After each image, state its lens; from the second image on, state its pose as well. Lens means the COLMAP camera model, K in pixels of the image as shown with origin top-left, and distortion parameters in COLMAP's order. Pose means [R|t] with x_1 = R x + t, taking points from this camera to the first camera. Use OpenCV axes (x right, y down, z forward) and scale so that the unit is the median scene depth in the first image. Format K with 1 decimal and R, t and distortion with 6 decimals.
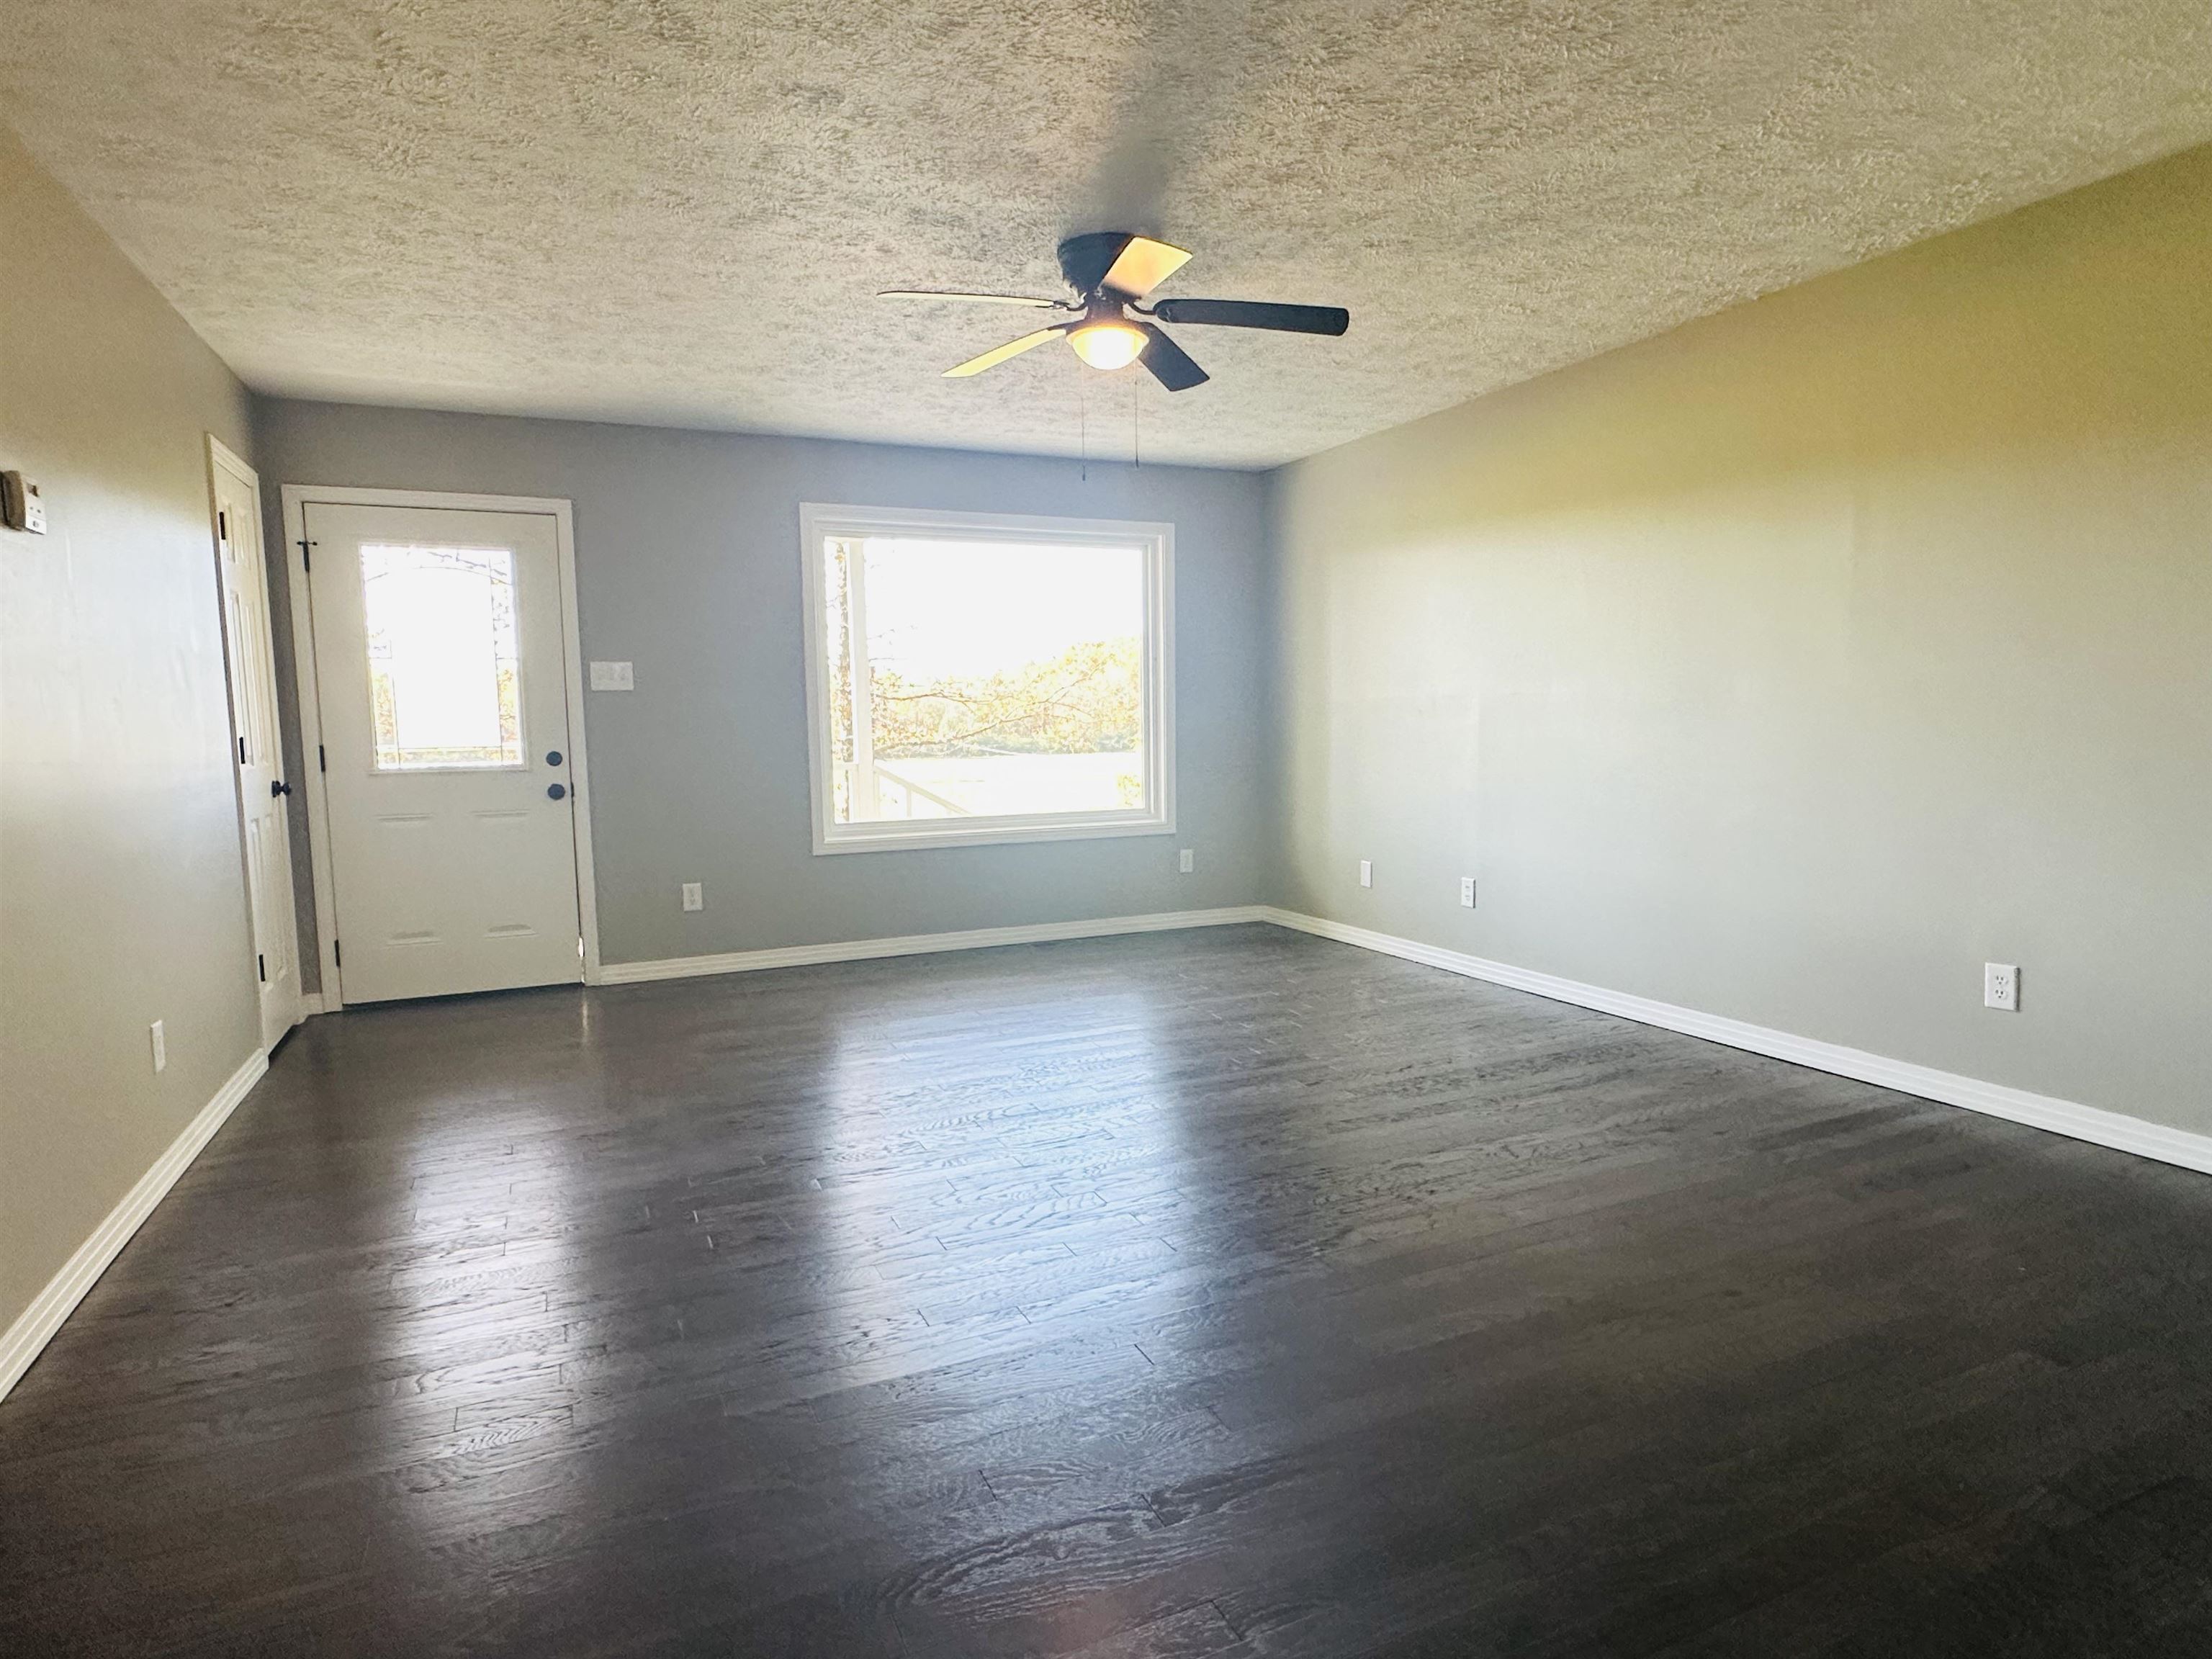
lens RADIAL K [[1227.9, 0, 1099.2], [0, 1227.9, 839.5], [0, 0, 1]] dist [-0.000856, 0.001117]
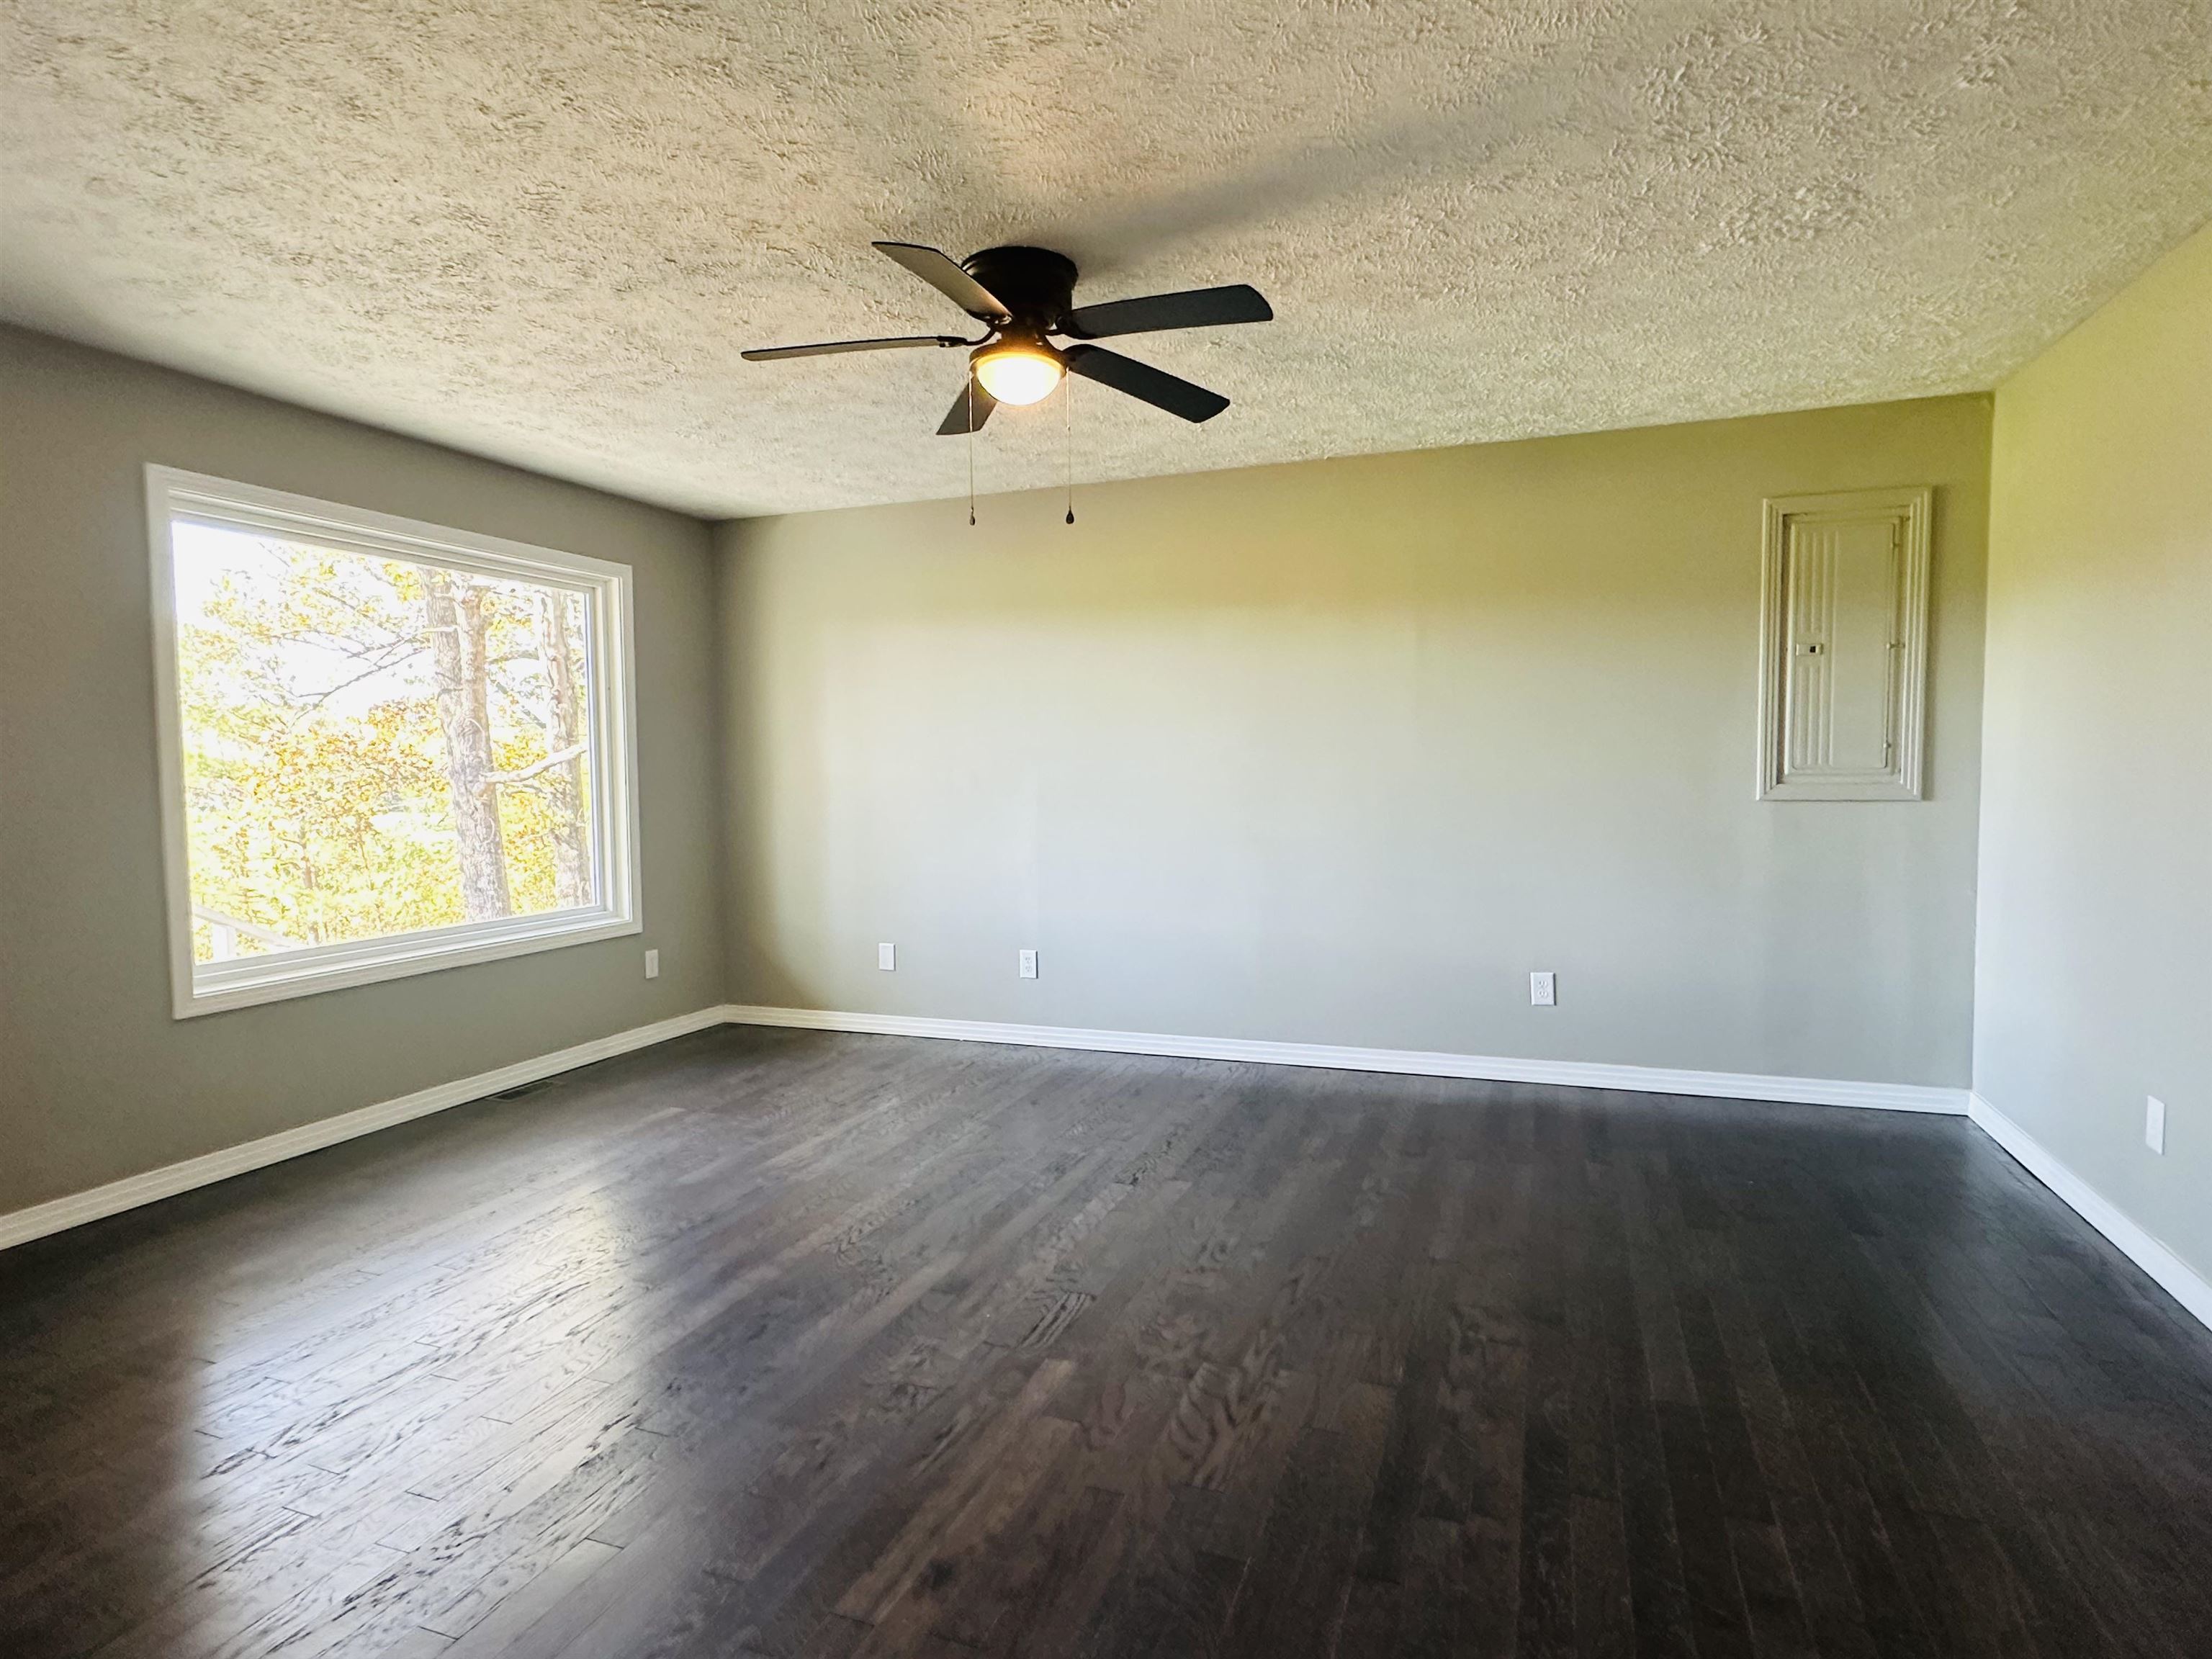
lens RADIAL K [[1190.3, 0, 1115.4], [0, 1190.3, 815.4], [0, 0, 1]] dist [0.005774, 0.000546]
pose [[0.706786, -0.021006, 0.707116, -0.410769], [0.072738, 0.996419, -0.043103, -0.037888], [-0.703678, 0.081899, 0.705783, 0.285226]]
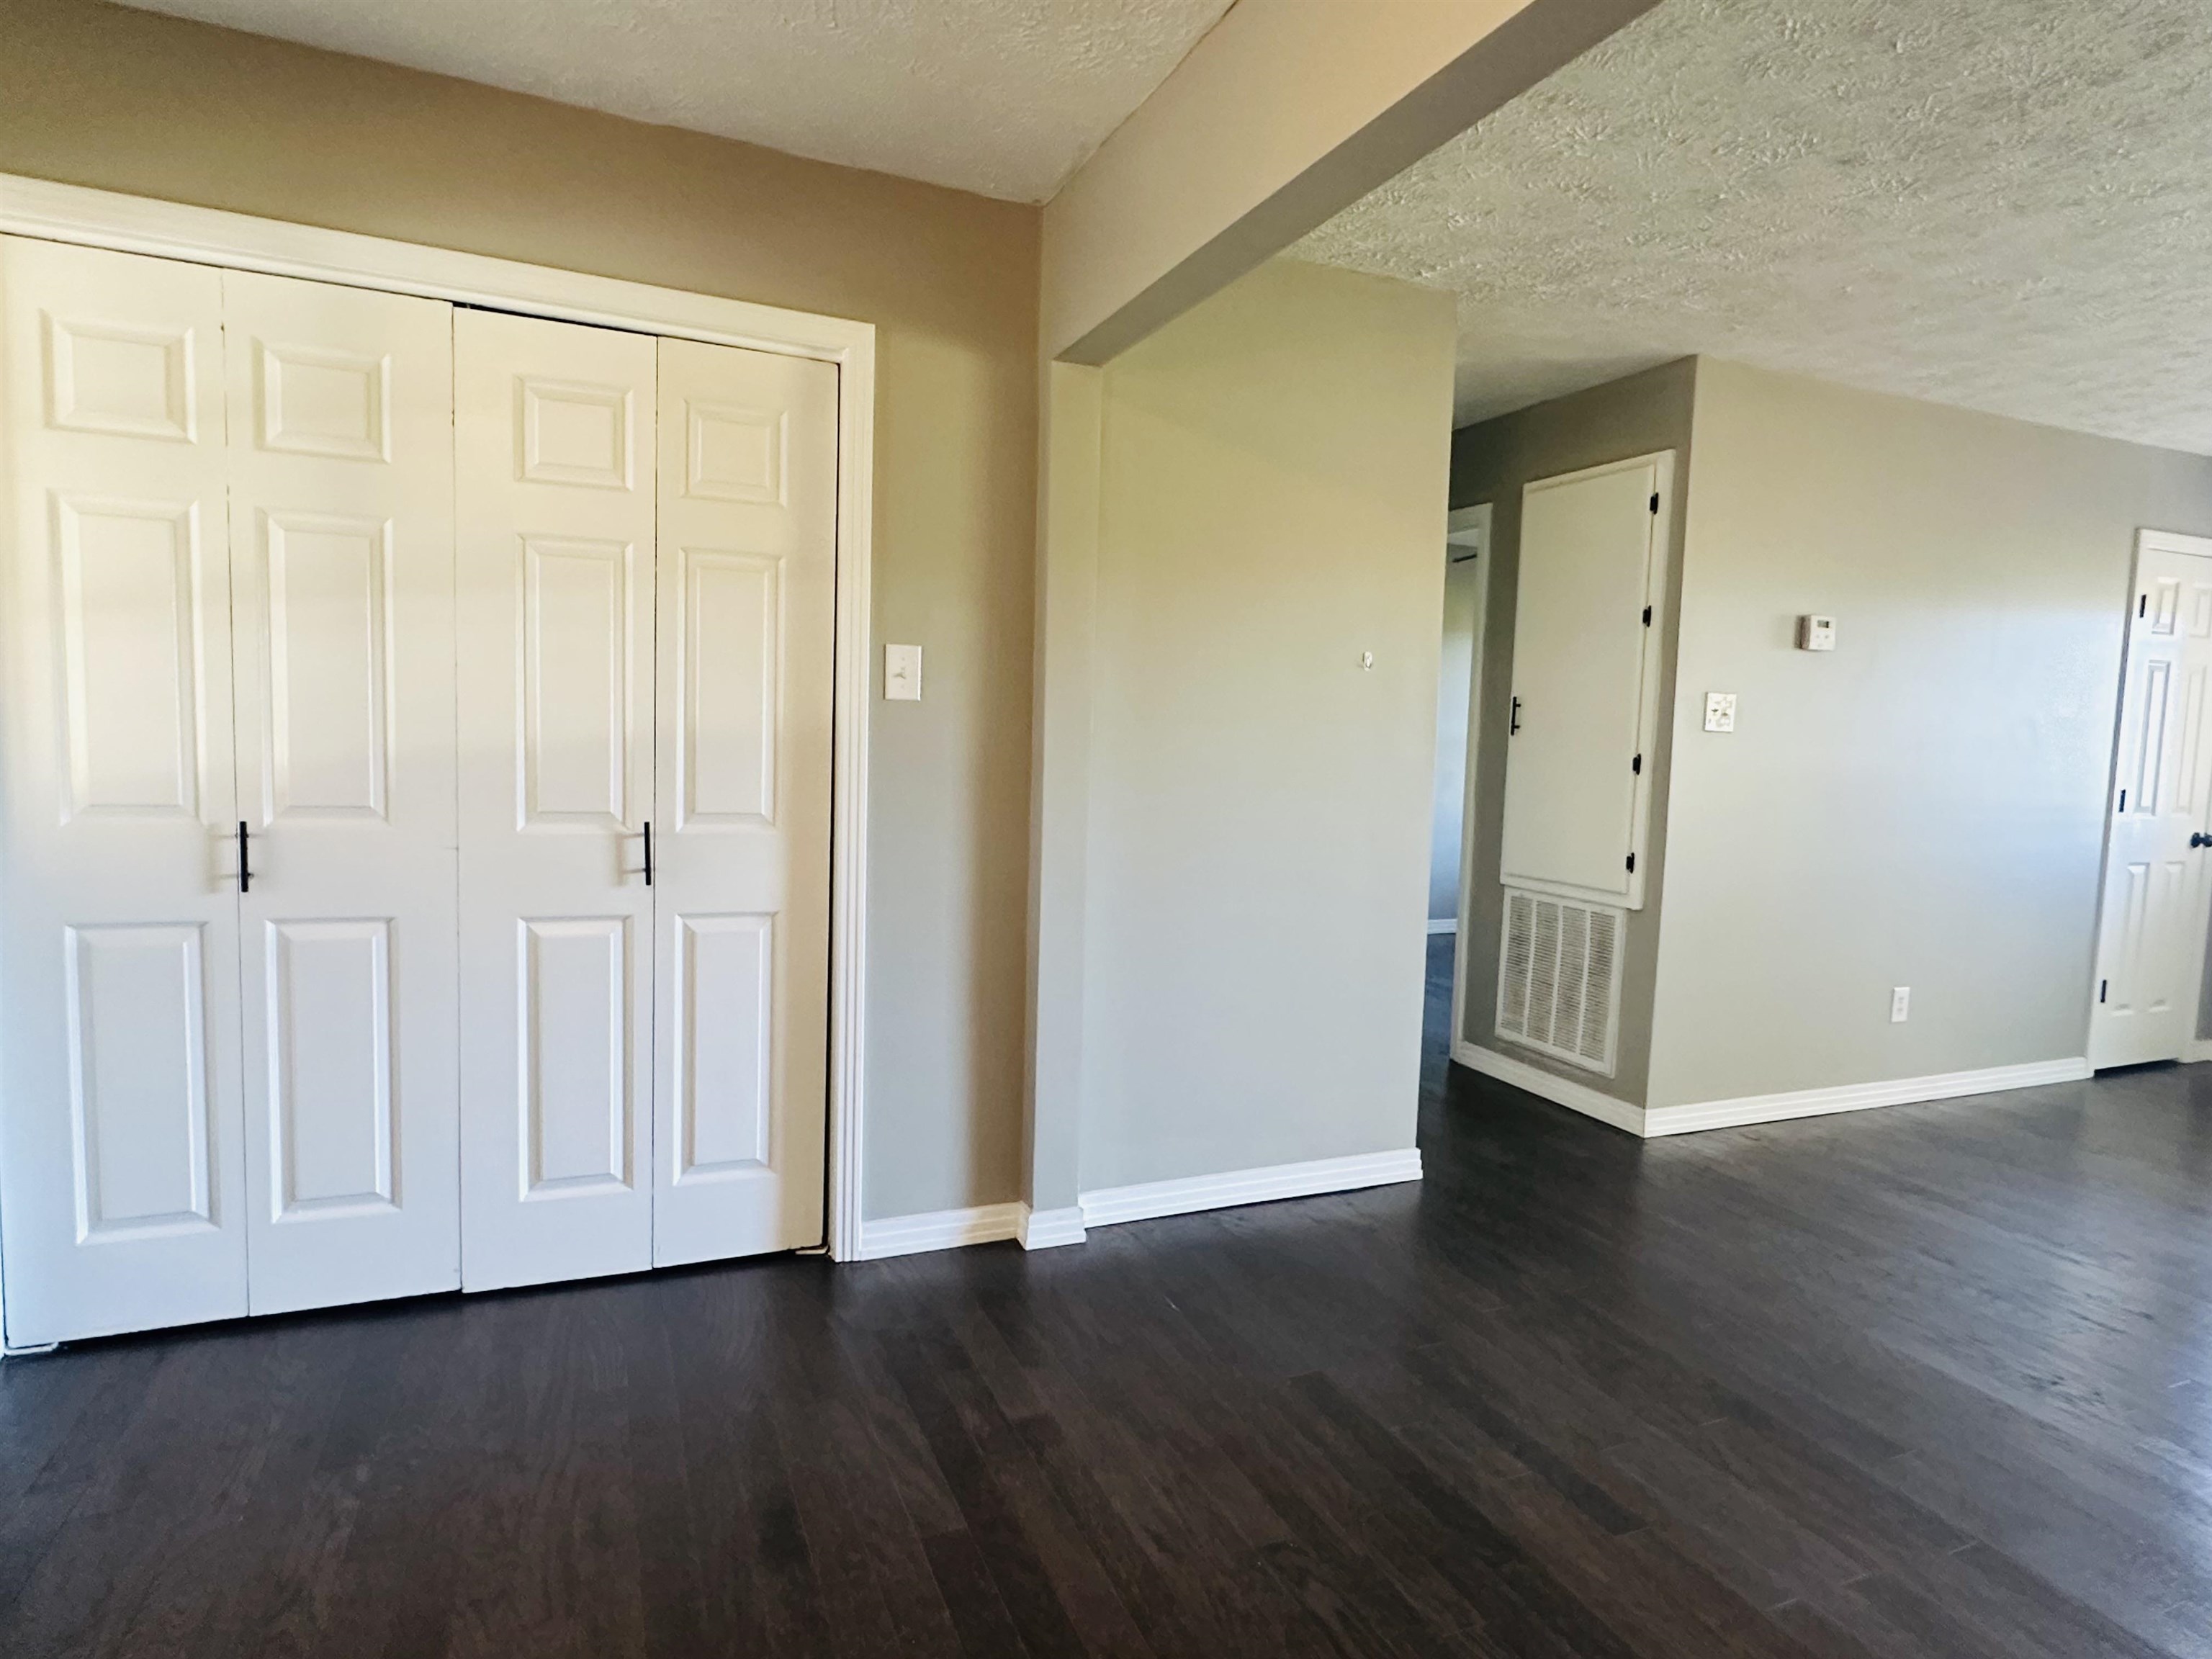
lens RADIAL K [[1227.9, 0, 1097.5], [0, 1227.9, 819.3], [0, 0, 1]] dist [-0.000856, 0.001117]
pose [[-0.024732, 0.089891, -0.995644, 0.424833], [-0.133820, 0.986688, 0.092407, -0.030866], [0.990697, 0.135522, -0.012373, 0.066571]]
